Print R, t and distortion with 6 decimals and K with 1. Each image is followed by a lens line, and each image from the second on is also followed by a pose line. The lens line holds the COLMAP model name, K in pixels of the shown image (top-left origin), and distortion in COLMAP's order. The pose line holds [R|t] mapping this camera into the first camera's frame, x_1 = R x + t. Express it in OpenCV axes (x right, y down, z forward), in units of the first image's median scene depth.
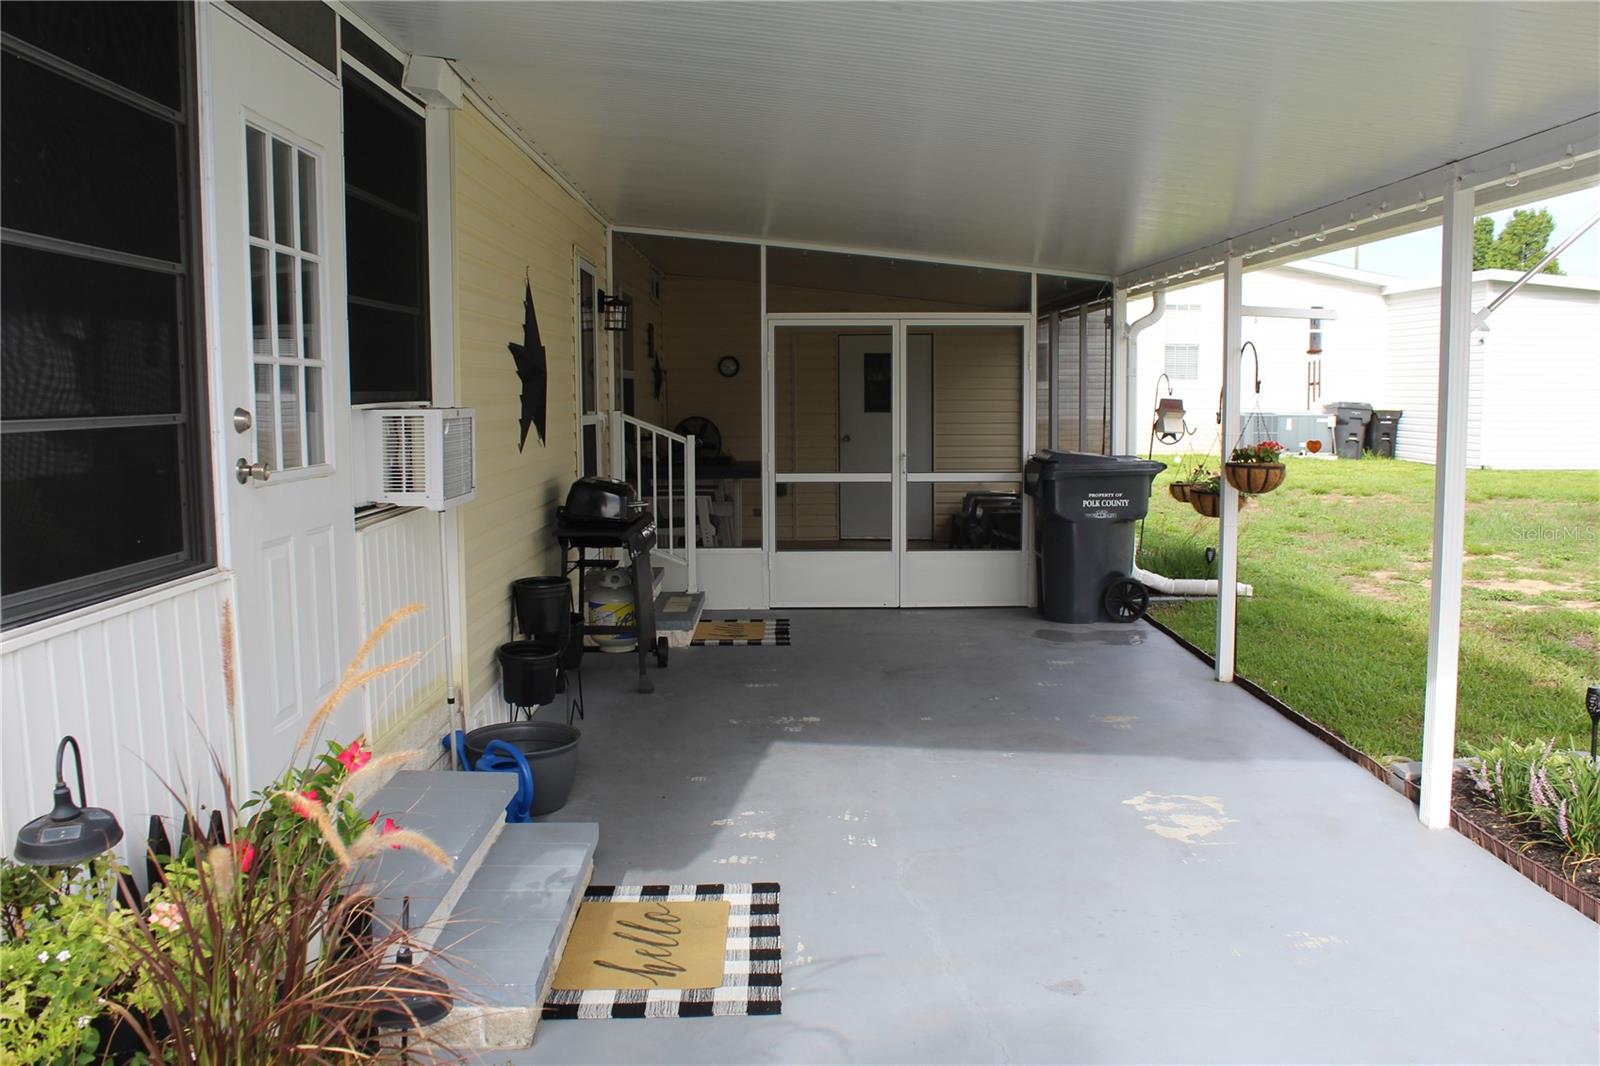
lens RADIAL K [[1351.2, 0, 800.0], [0, 1351.2, 533.0], [0, 0, 1]] dist [-0.171965, 0.160863]
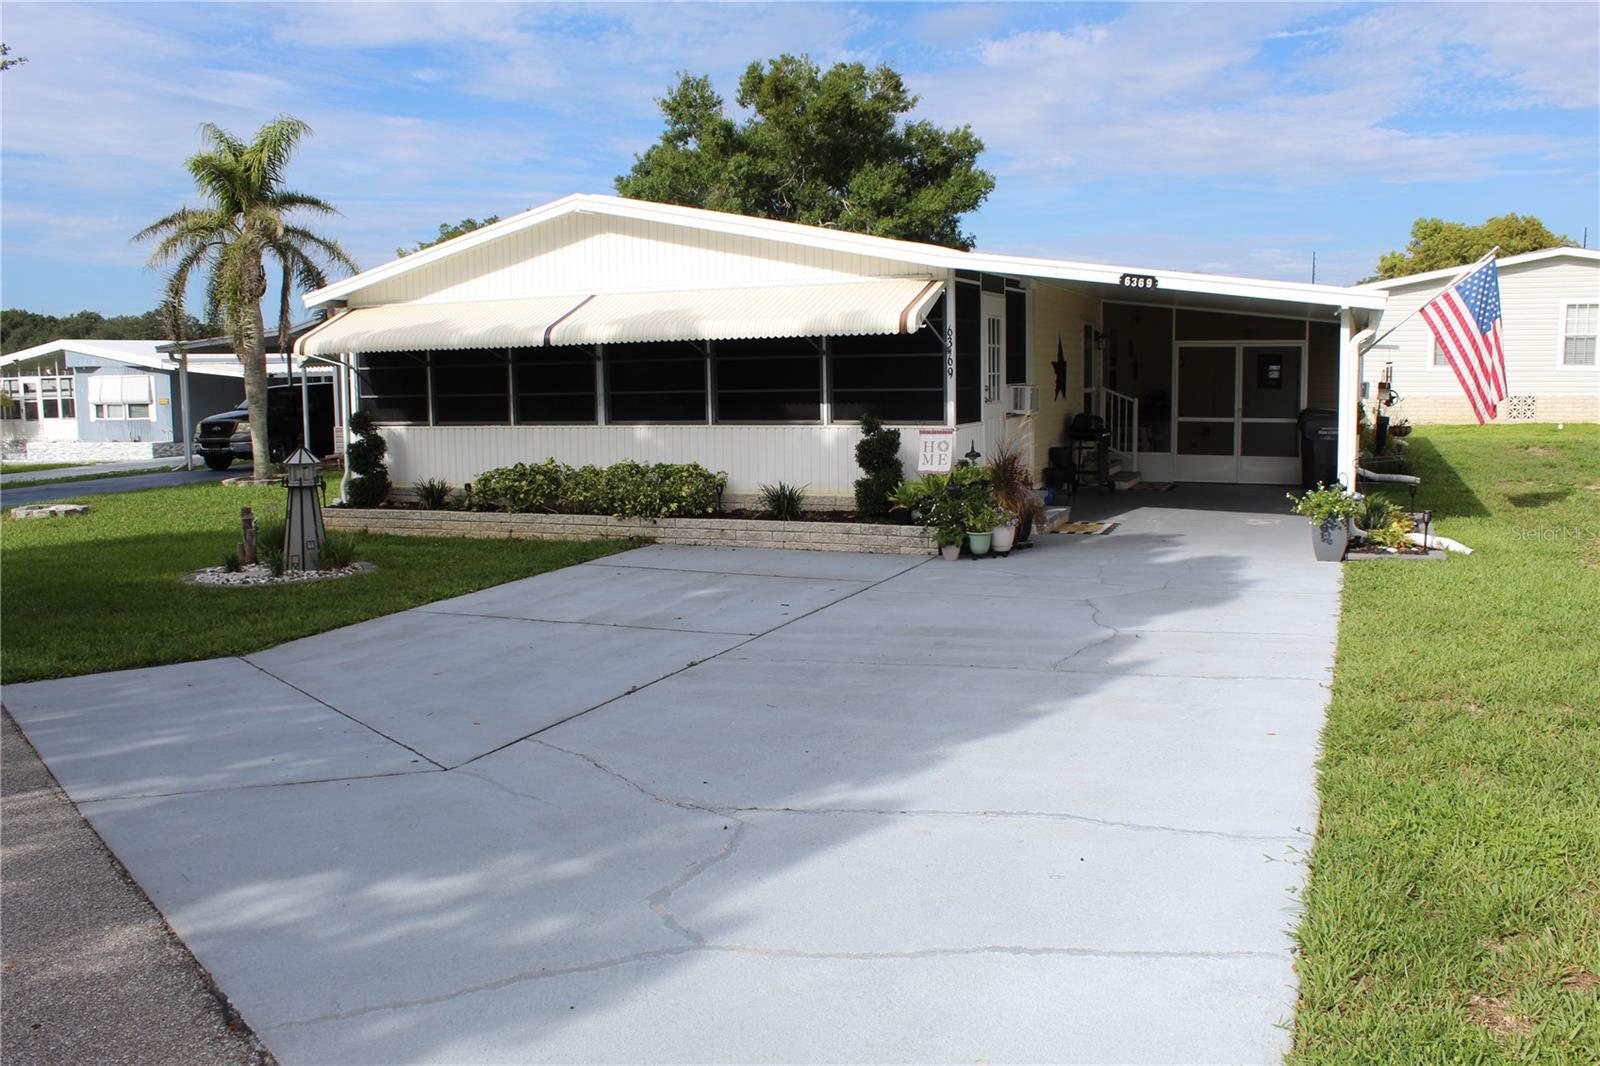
lens RADIAL K [[1351.2, 0, 800.0], [0, 1351.2, 533.0], [0, 0, 1]] dist [-0.171965, 0.160863]
pose [[0.918802, 0.041803, -0.392499, 0.272712], [-0.034067, 0.999064, 0.026658, 0.104333], [0.393246, -0.011122, 0.919366, -1.179657]]
